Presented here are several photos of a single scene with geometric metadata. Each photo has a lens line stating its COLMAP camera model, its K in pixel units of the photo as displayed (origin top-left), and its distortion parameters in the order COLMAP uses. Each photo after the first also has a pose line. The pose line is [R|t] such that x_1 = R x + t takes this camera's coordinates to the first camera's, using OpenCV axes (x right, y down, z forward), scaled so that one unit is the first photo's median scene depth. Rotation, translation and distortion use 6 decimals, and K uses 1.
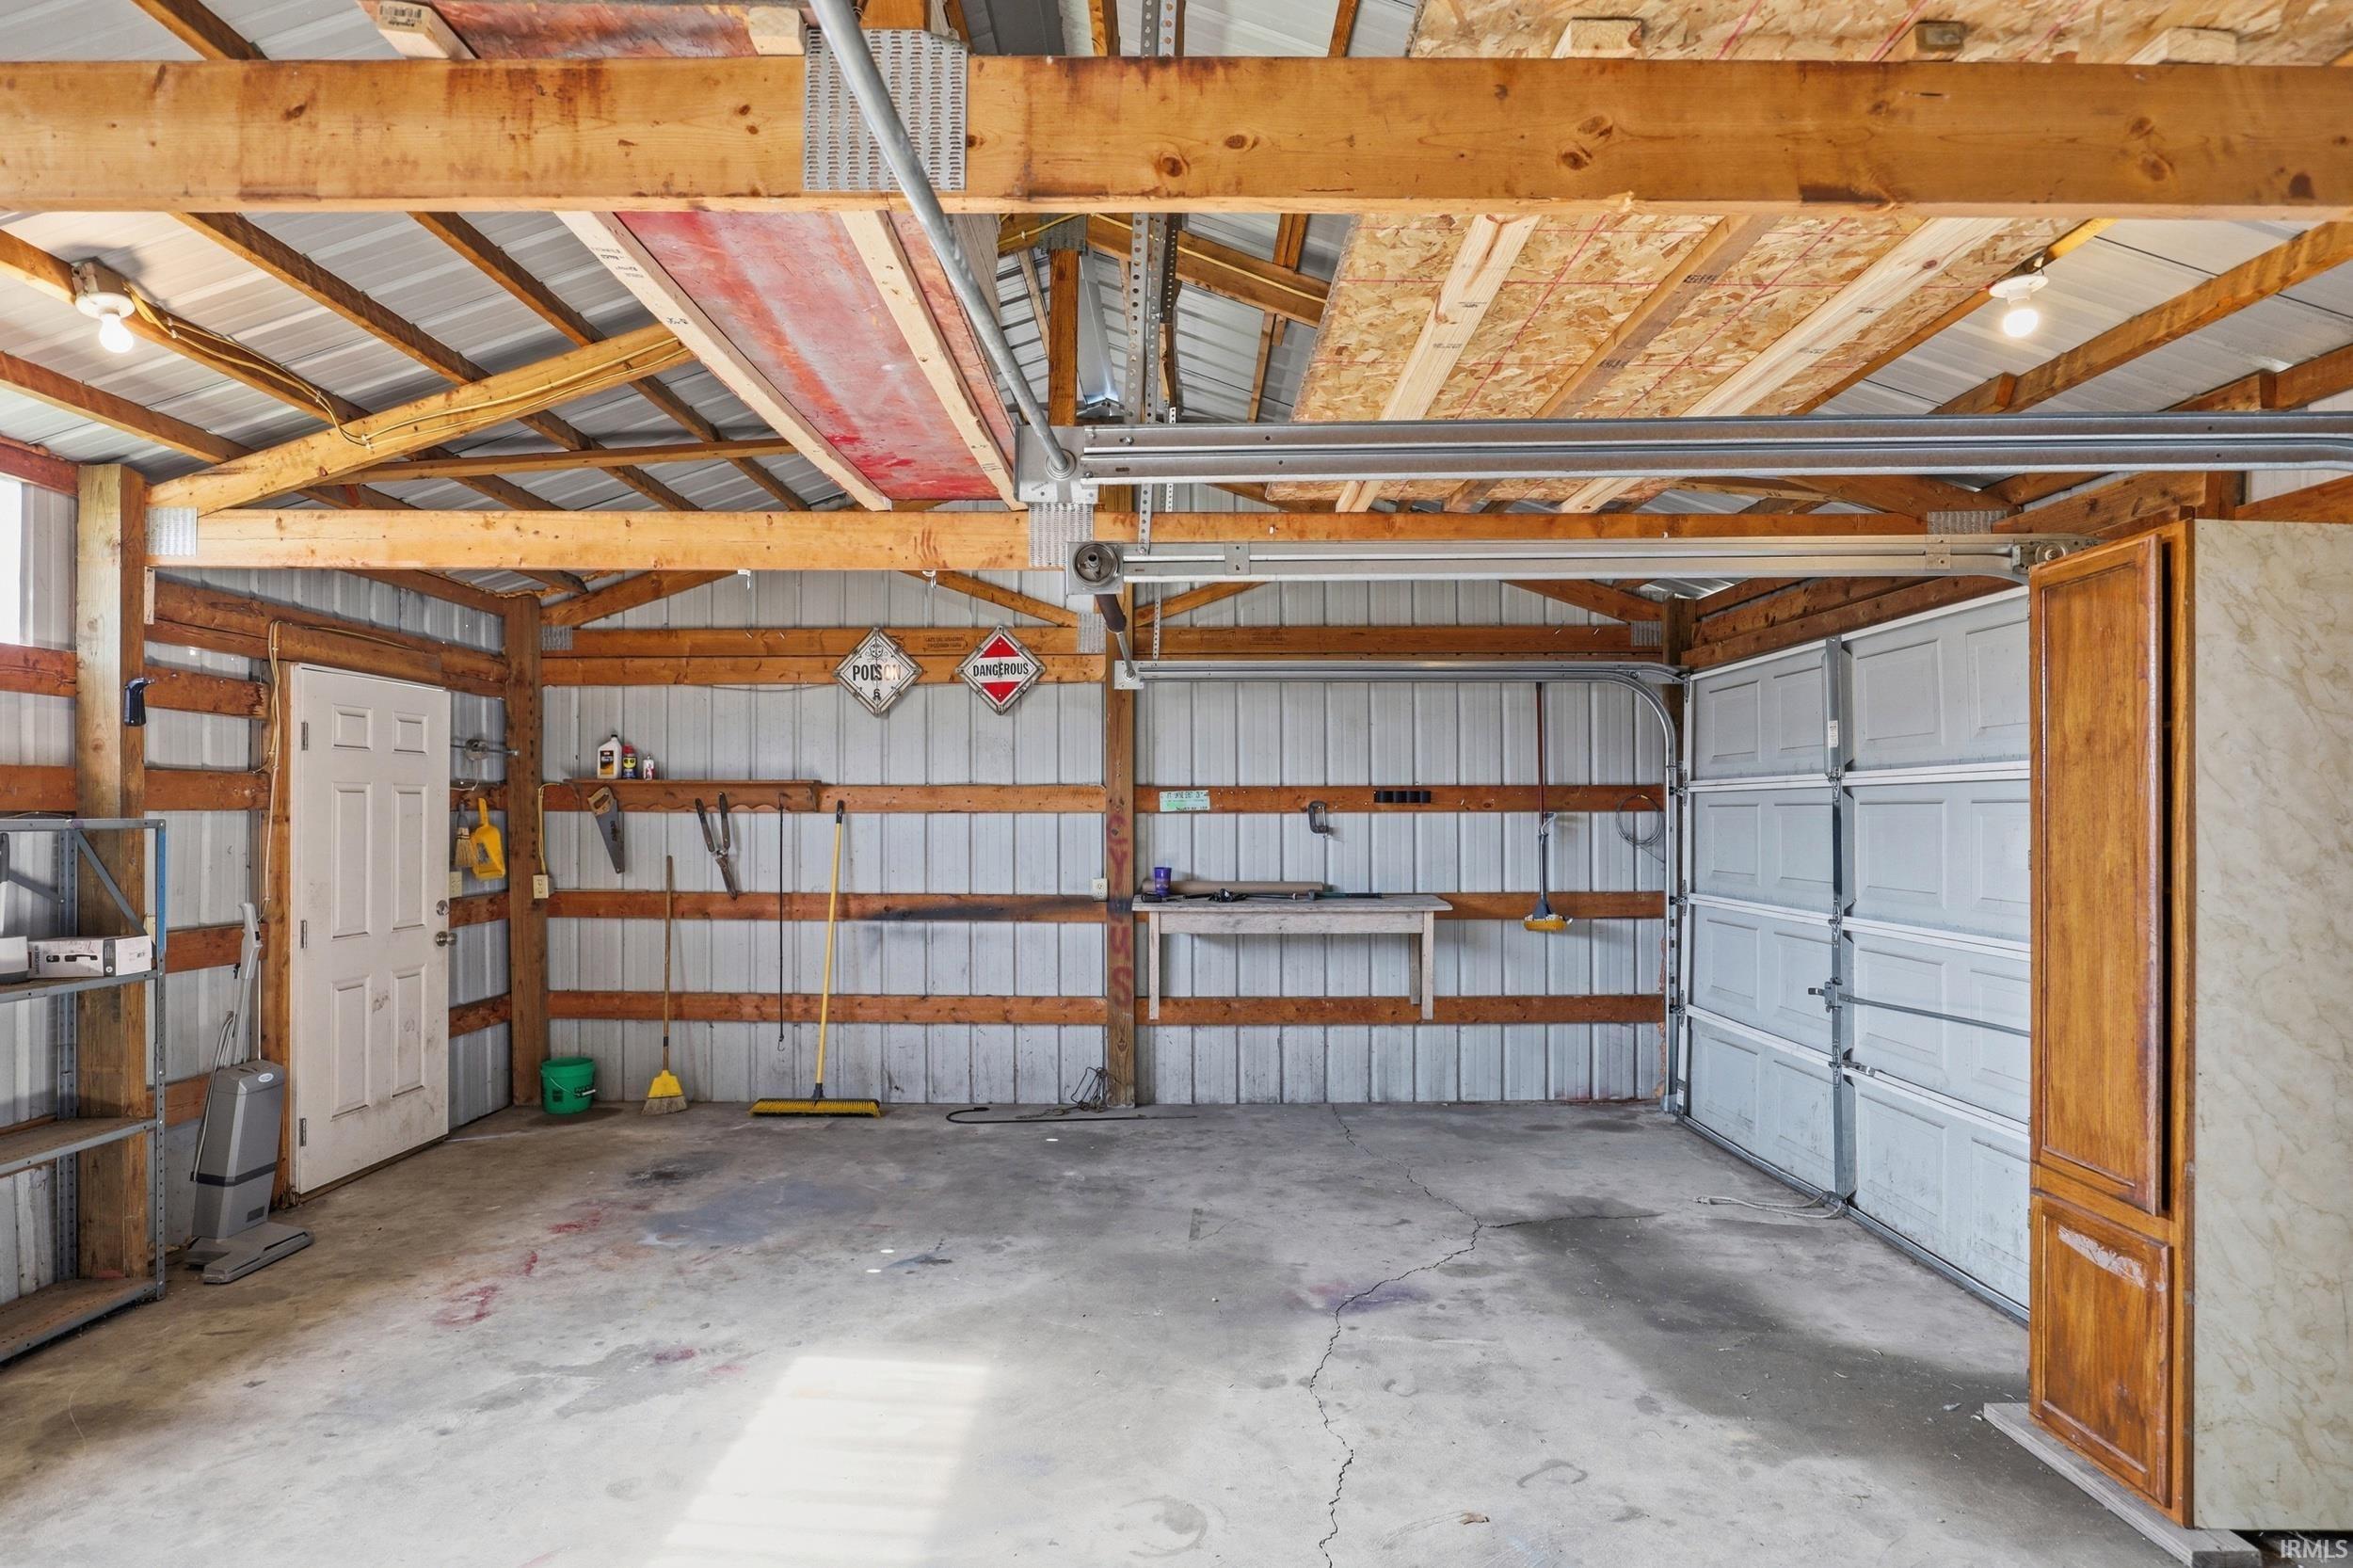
lens RADIAL K [[1235.0, 0, 1177.5], [0, 1235.0, 794.8], [0, 0, 1]] dist [-0.001486, -0.000163]
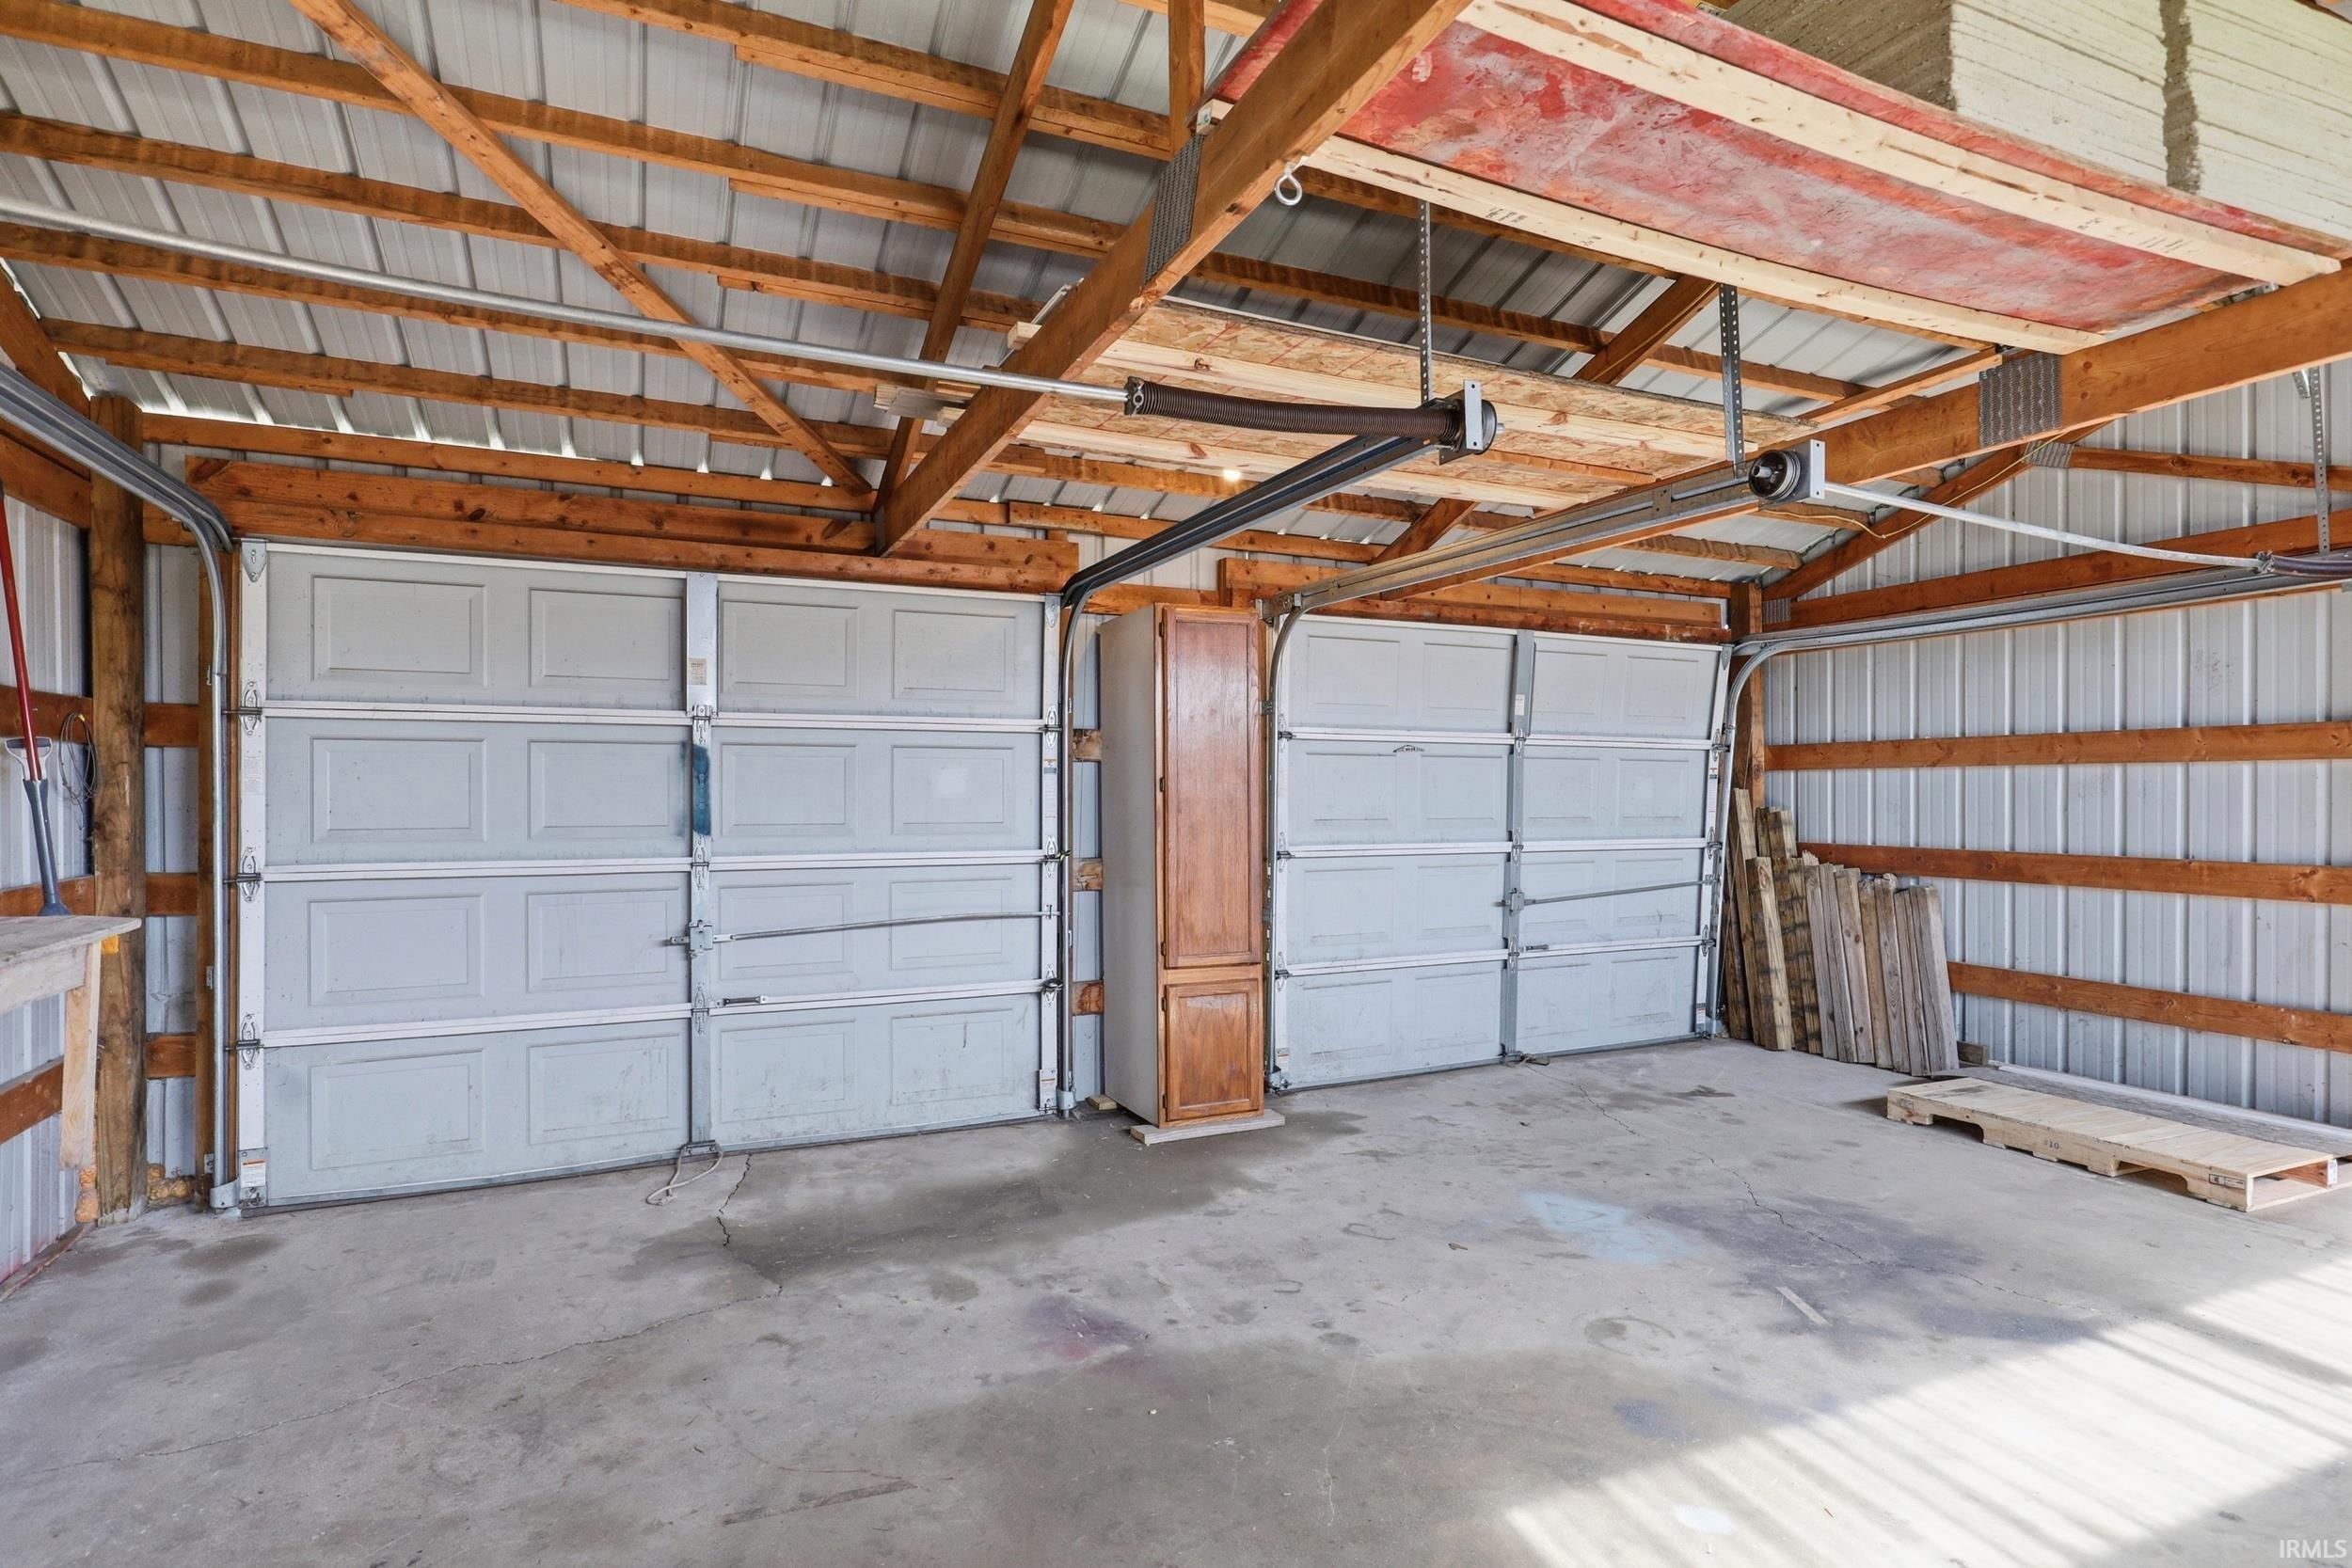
lens RADIAL K [[1234.4, 0, 1183.8], [0, 1234.4, 786.8], [0, 0, 1]] dist [-0.001486, -0.000163]
pose [[-0.407861, -0.002400, 0.913041, -0.599477], [-0.016565, 0.999851, -0.004771, 0.046431], [-0.912894, -0.017070, -0.407840, 1.217723]]
